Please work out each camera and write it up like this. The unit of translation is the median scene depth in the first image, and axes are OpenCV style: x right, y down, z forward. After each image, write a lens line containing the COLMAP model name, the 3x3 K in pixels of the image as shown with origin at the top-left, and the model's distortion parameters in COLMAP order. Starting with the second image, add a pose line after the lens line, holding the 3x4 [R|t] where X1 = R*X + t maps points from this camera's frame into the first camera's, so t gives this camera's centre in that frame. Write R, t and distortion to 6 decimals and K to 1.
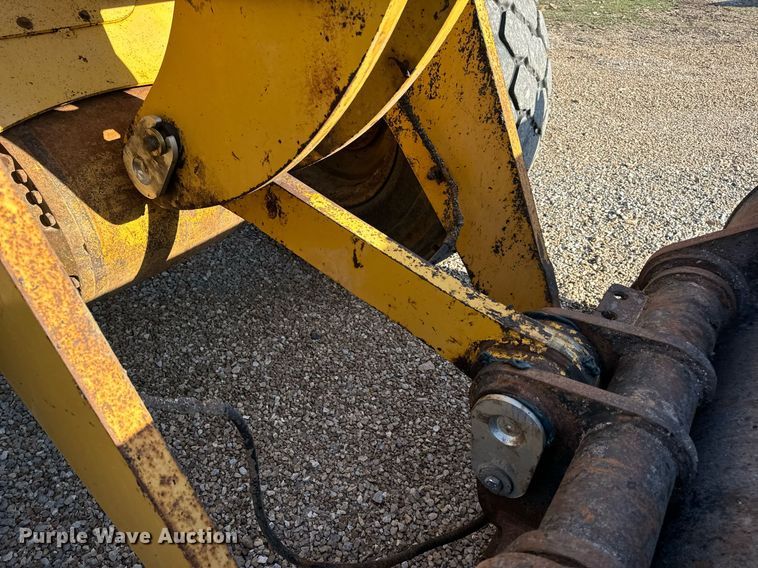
lens RADIAL K [[531.2, 0, 379.0], [0, 531.2, 284.0], [0, 0, 1]] dist [0.060634, -0.067977]
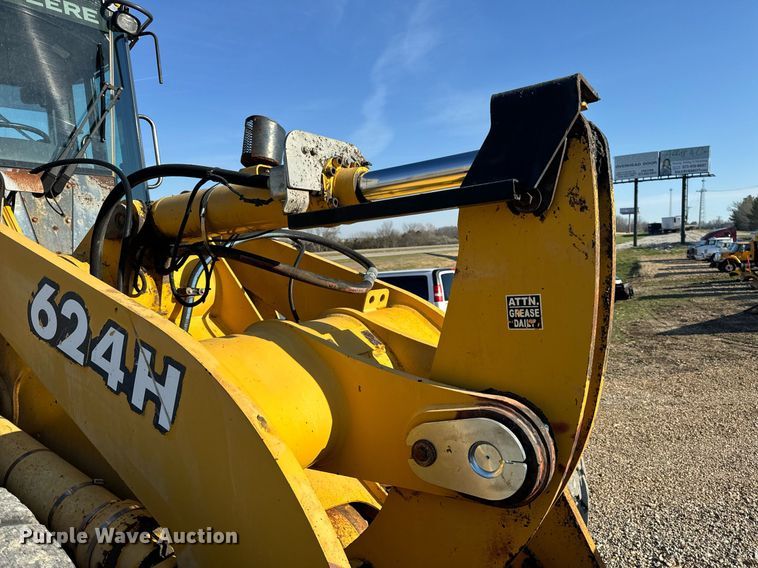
lens RADIAL K [[531.2, 0, 379.0], [0, 531.2, 284.0], [0, 0, 1]] dist [0.060634, -0.067977]
pose [[0.997511, -0.061552, 0.034400, -0.117490], [0.070355, 0.836265, -0.543793, -0.045828], [0.004704, 0.544860, 0.838514, -0.201375]]
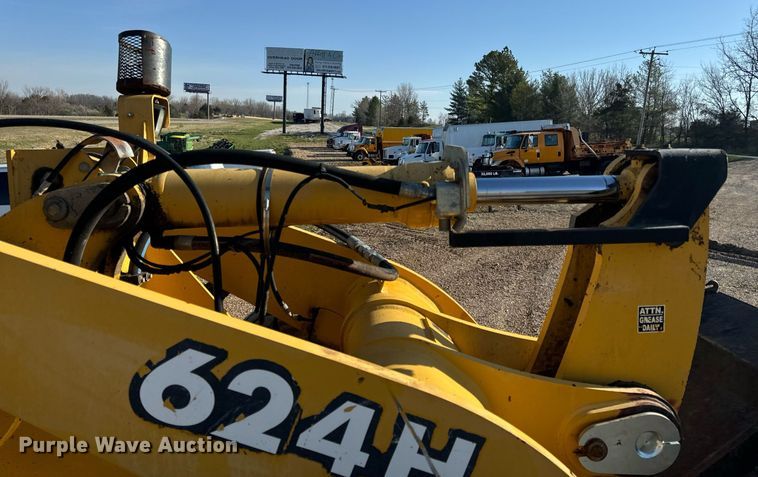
lens RADIAL K [[525.3, 0, 377.2], [0, 525.3, 198.2], [0, 0, 1]] dist [0.045754, -0.005593]
pose [[0.788167, -0.077327, 0.610585, -0.485705], [0.356335, 0.866220, -0.350269, -0.244447], [-0.501816, 0.493643, 0.710280, -0.142000]]
